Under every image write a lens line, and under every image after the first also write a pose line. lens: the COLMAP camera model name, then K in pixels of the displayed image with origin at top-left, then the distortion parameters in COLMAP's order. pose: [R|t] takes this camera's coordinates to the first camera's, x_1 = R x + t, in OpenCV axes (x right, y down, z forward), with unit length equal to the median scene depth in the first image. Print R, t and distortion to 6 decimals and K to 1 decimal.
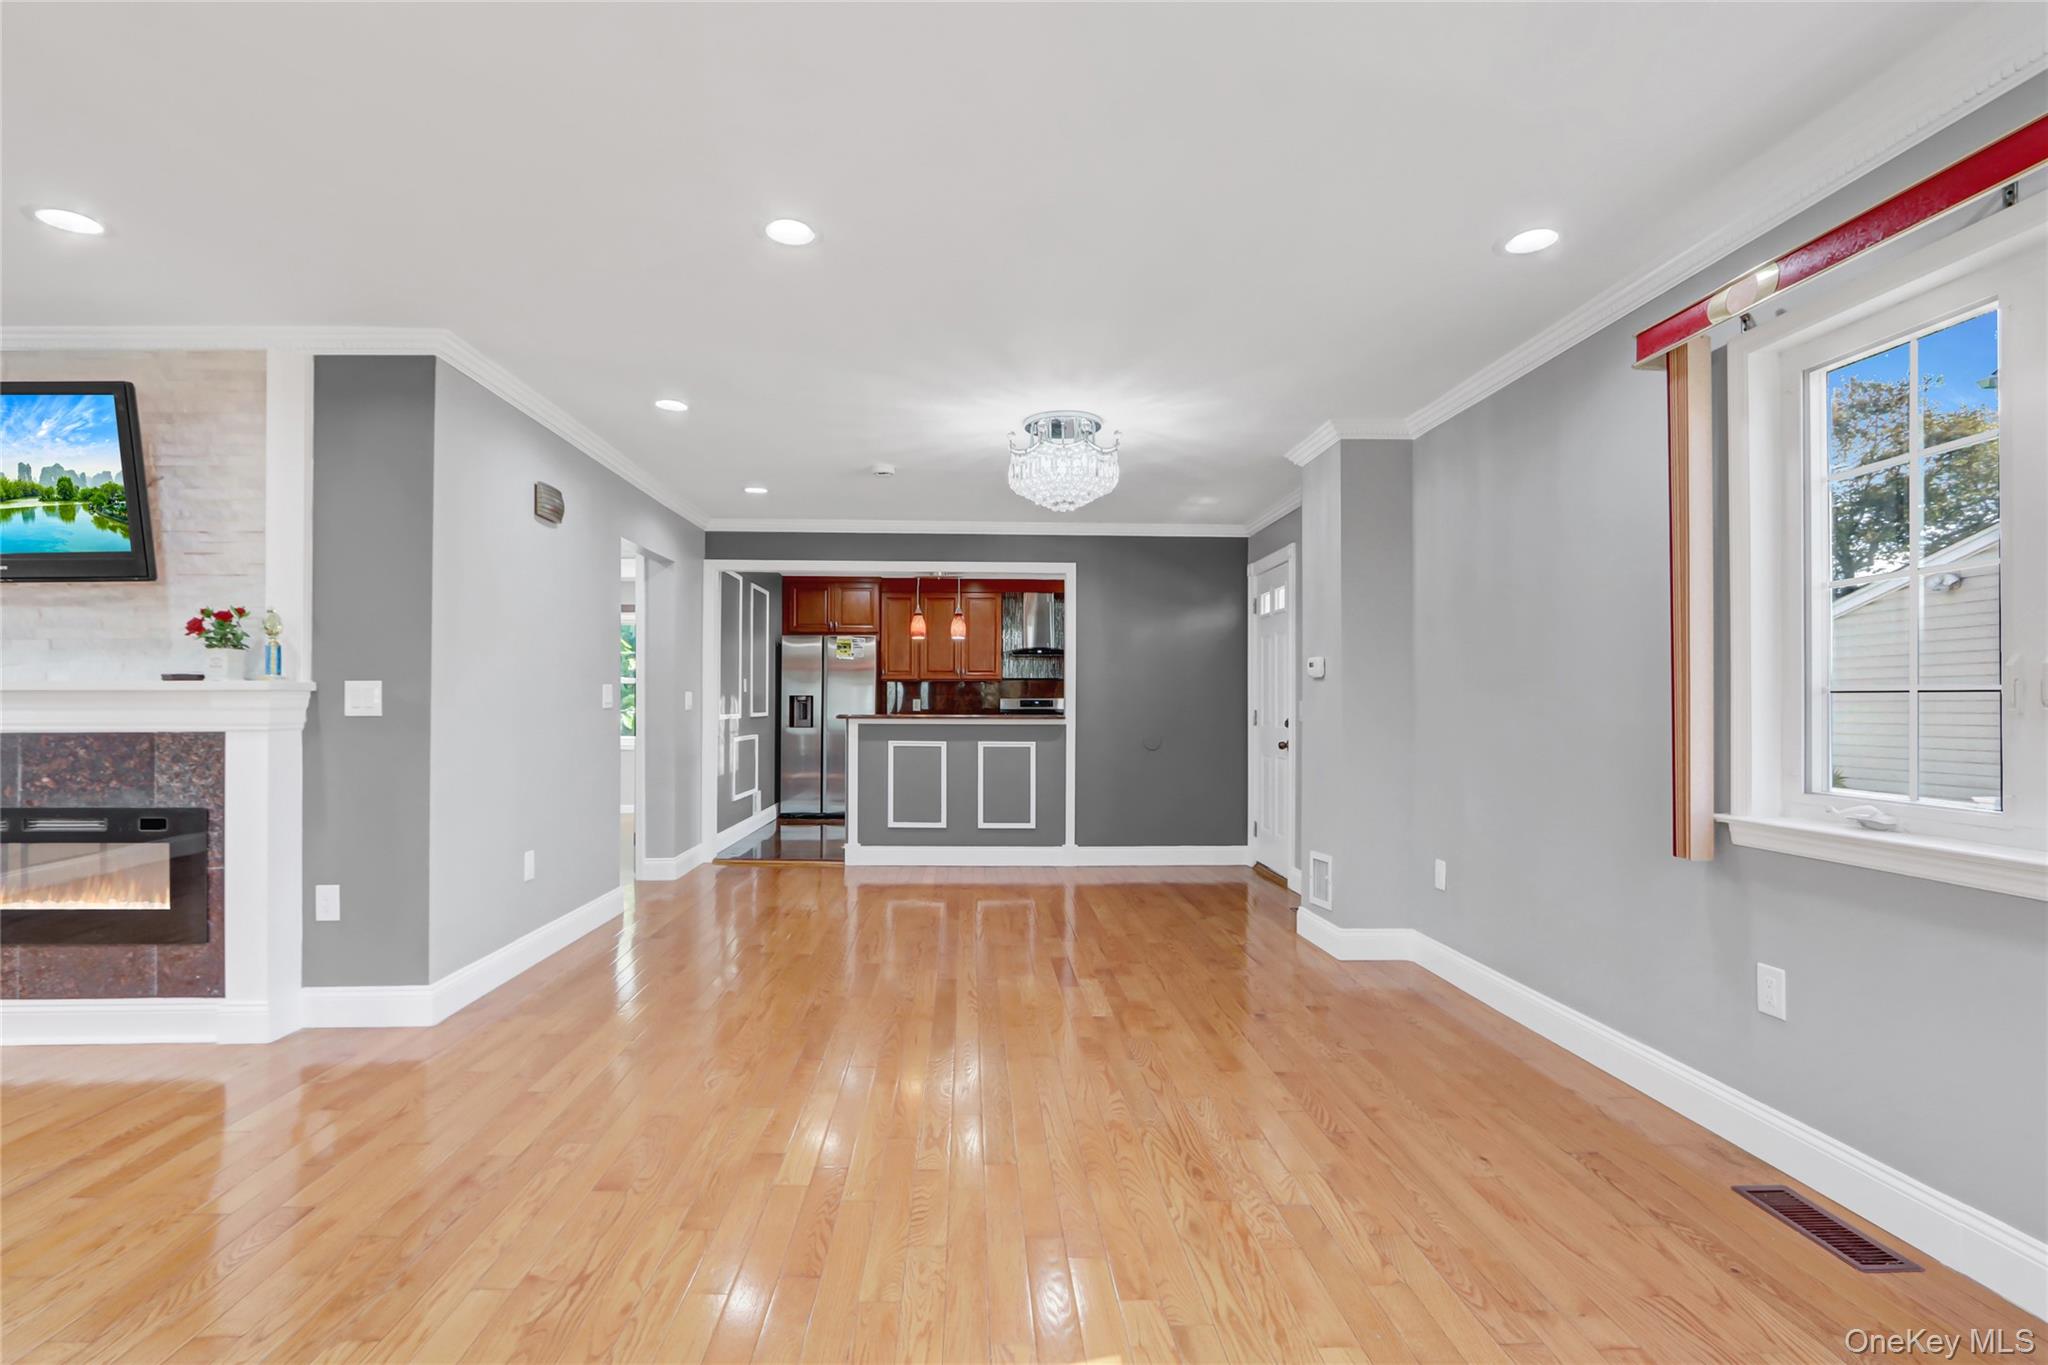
lens RADIAL K [[960.8, 0, 997.1], [0, 960.8, 692.6], [0, 0, 1]] dist [-0.008088, 0.001957]
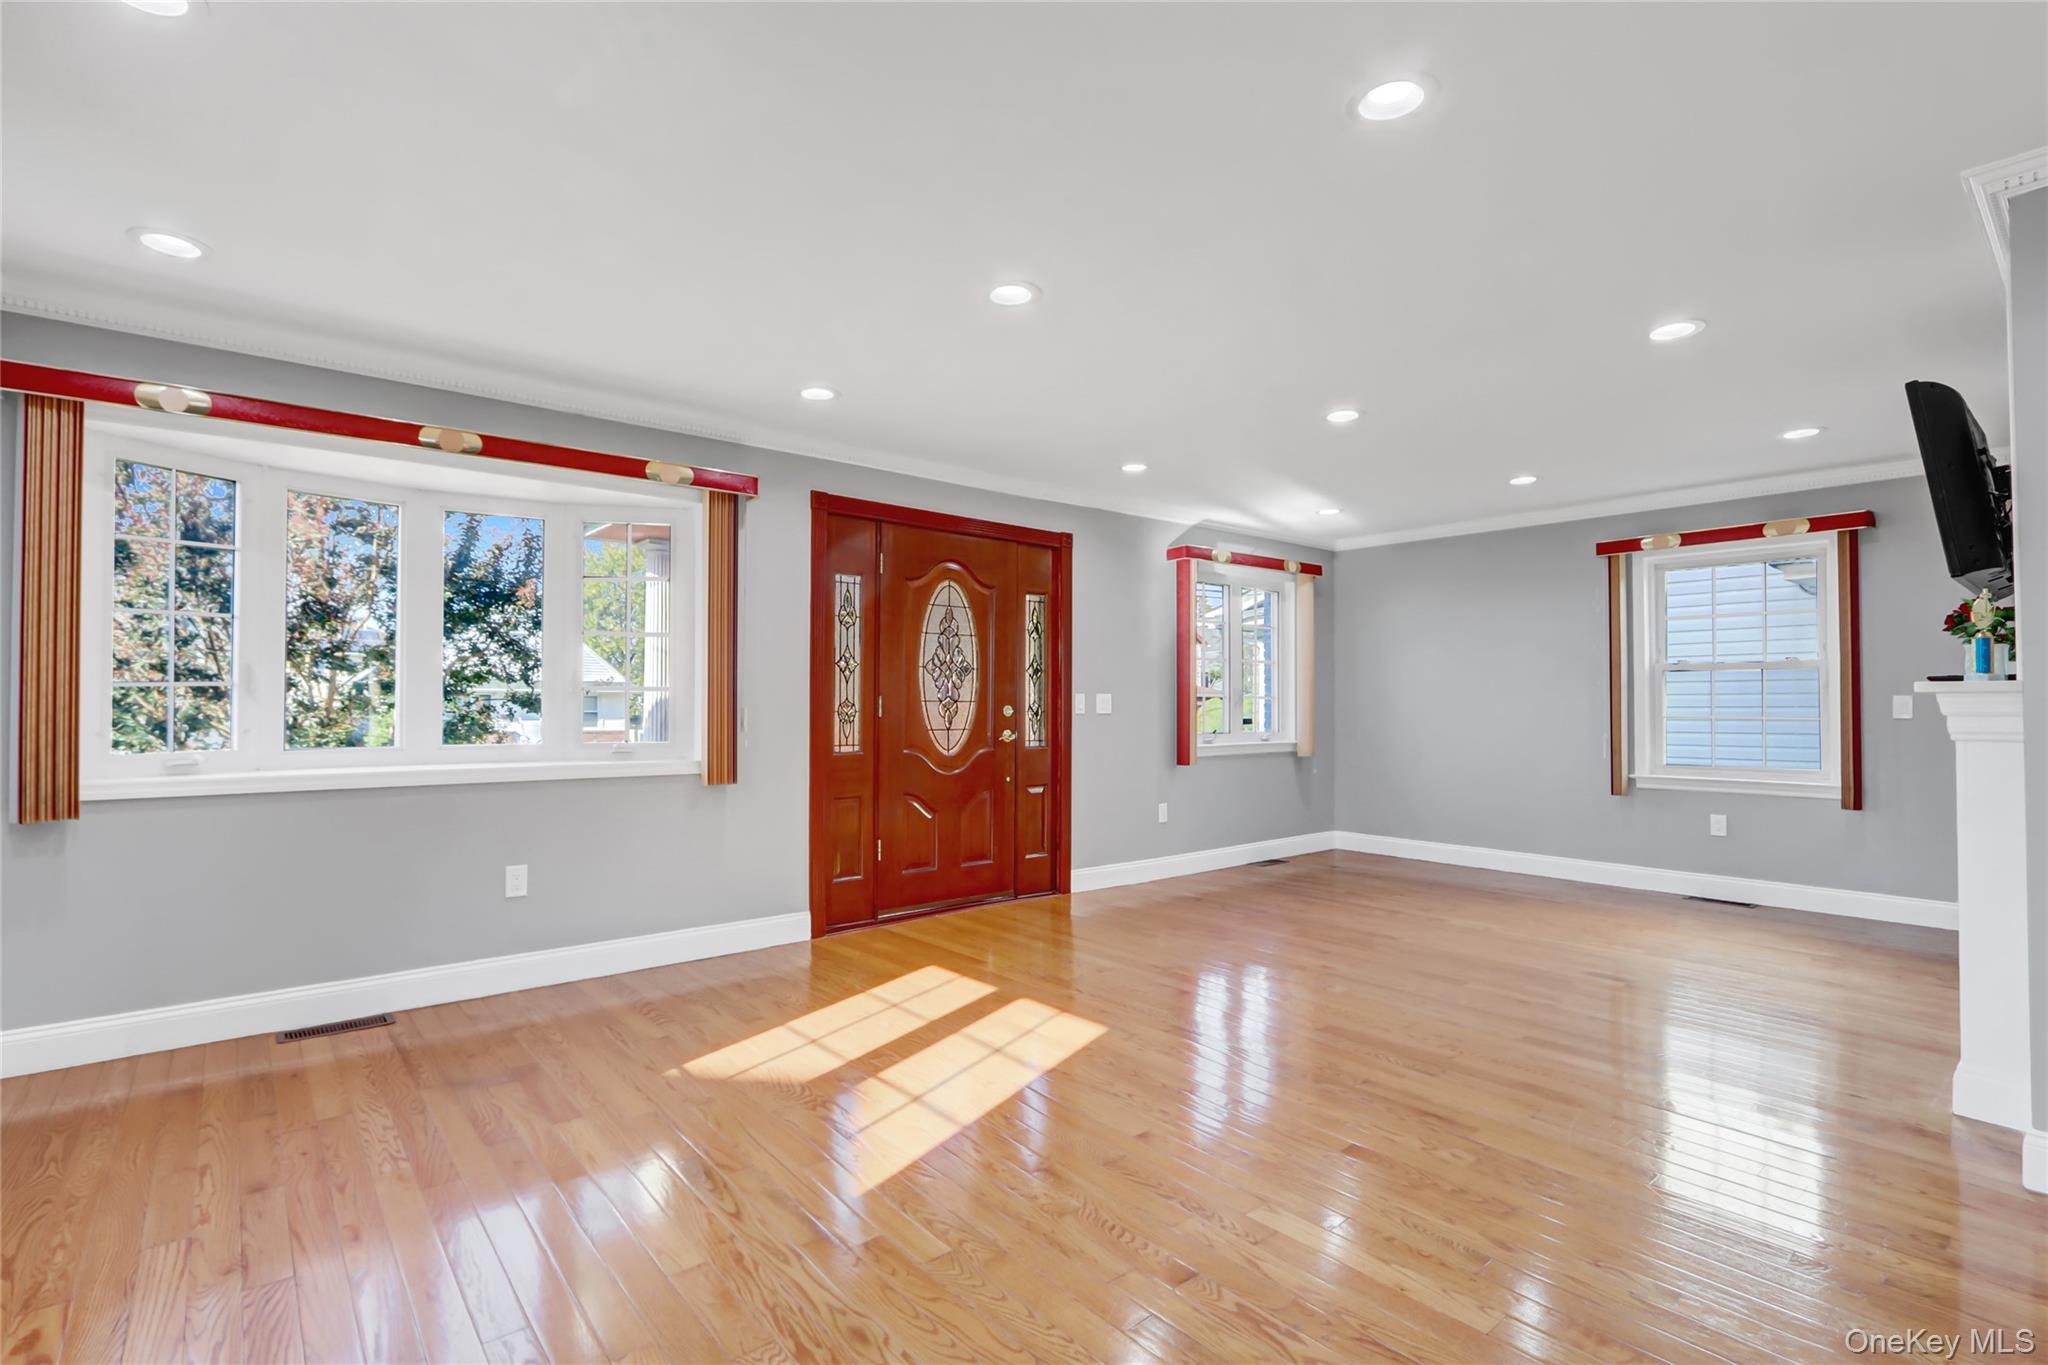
lens RADIAL K [[960.8, 0, 1009.0], [0, 960.8, 696.5], [0, 0, 1]] dist [-0.008088, 0.001957]
pose [[-0.791113, -0.005989, -0.611640, 0.406584], [0.006557, 0.999812, -0.018272, 0.011450], [0.611635, -0.018466, -0.790925, 1.153900]]
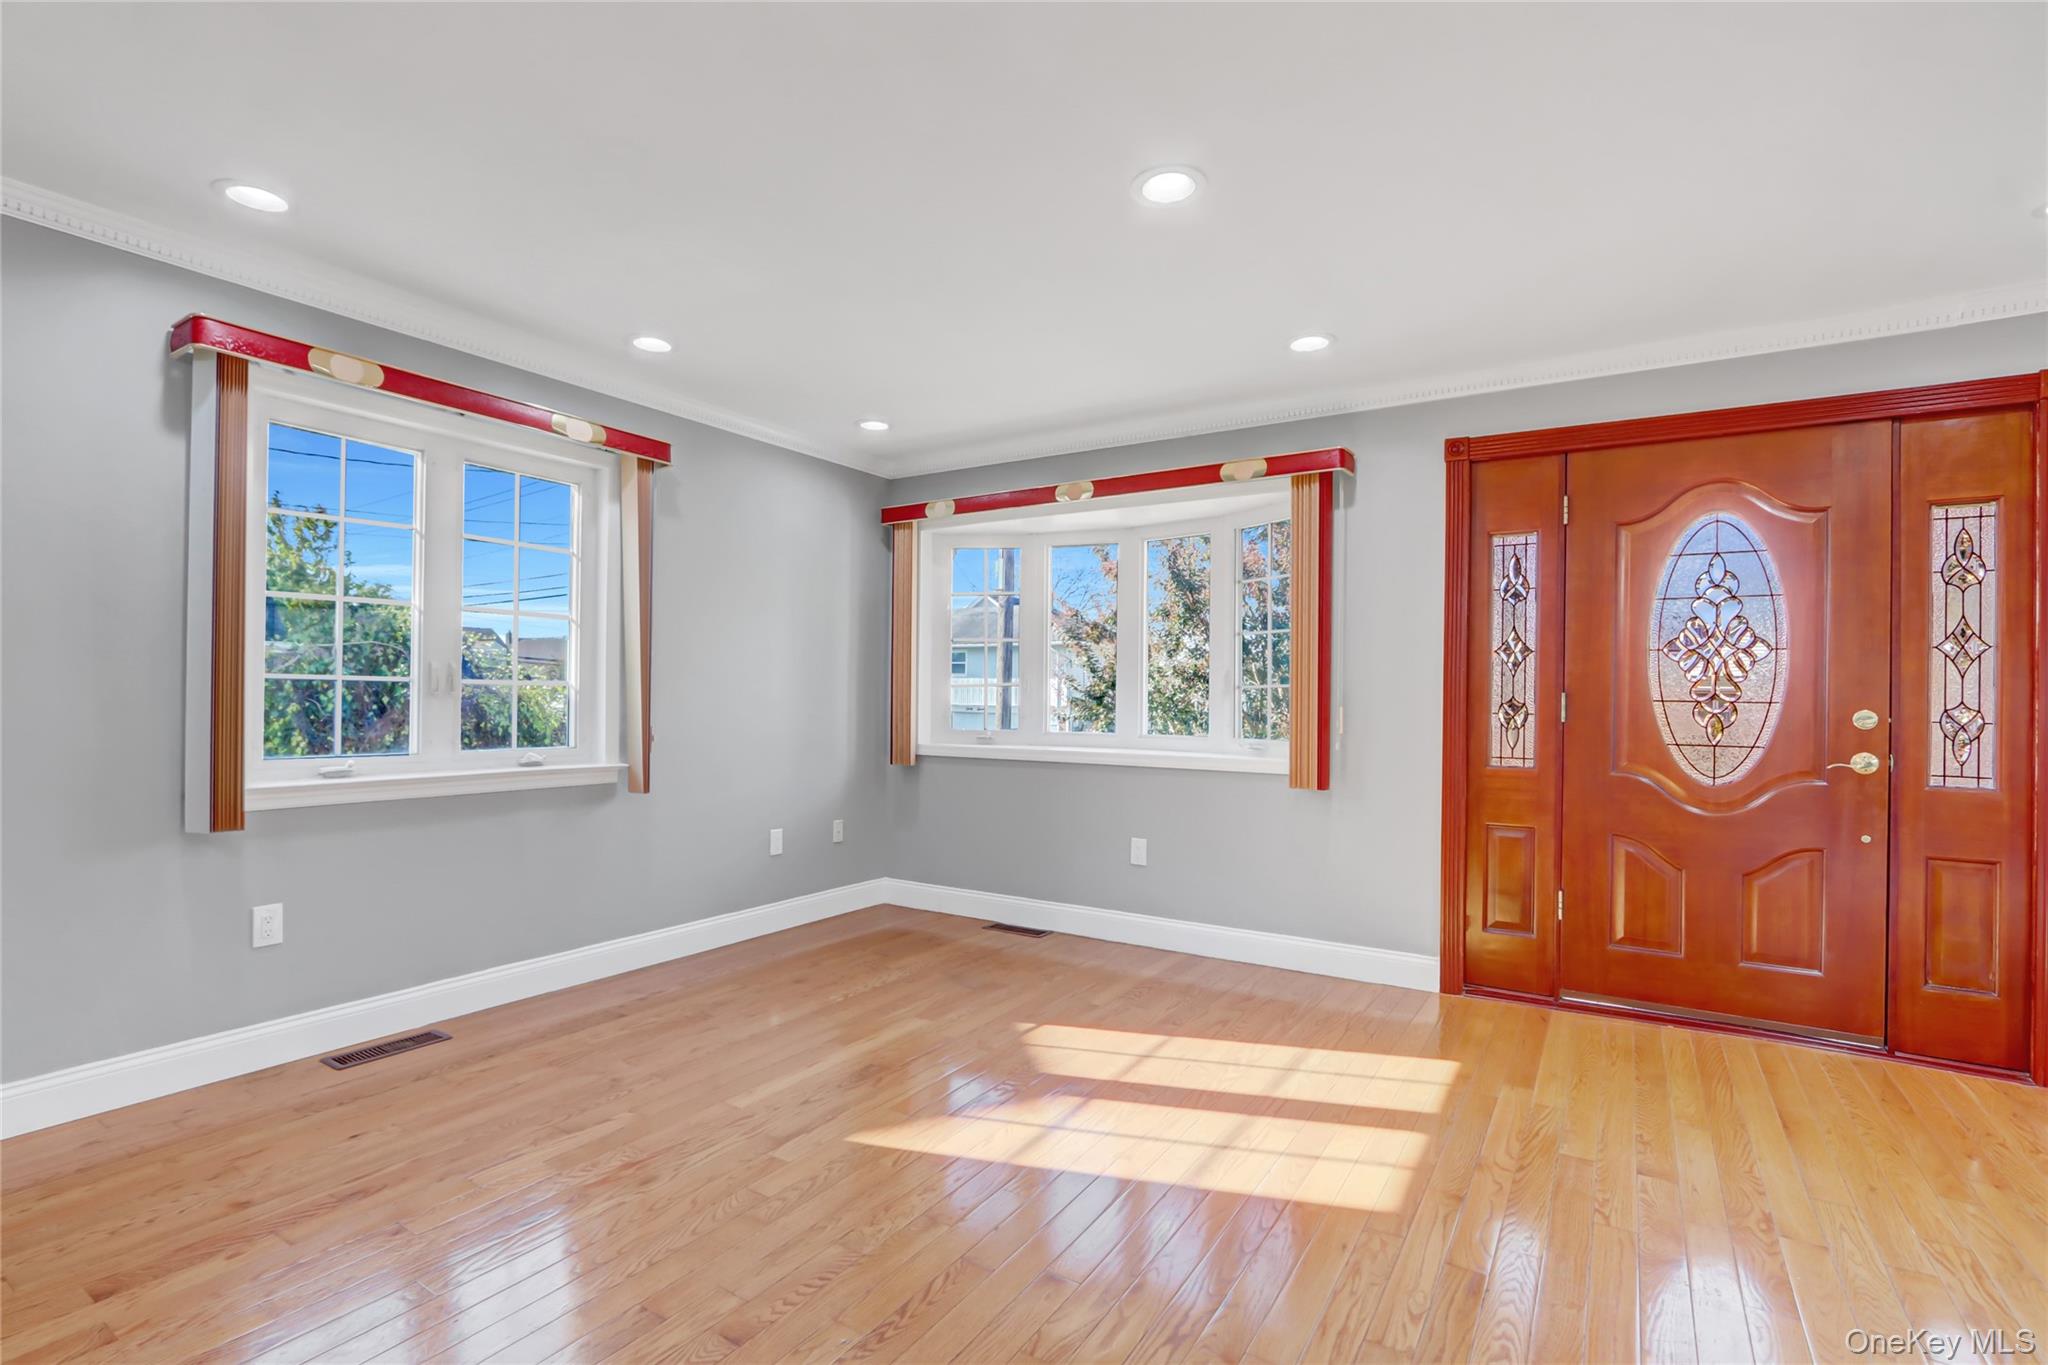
lens RADIAL K [[960.8, 0, 996.8], [0, 960.8, 685.2], [0, 0, 1]] dist [-0.008088, 0.001957]
pose [[-0.819117, -0.004264, 0.573610, -0.480896], [-0.021165, 0.999516, -0.022794, 0.010999], [-0.573235, -0.030812, -0.818811, 1.100048]]
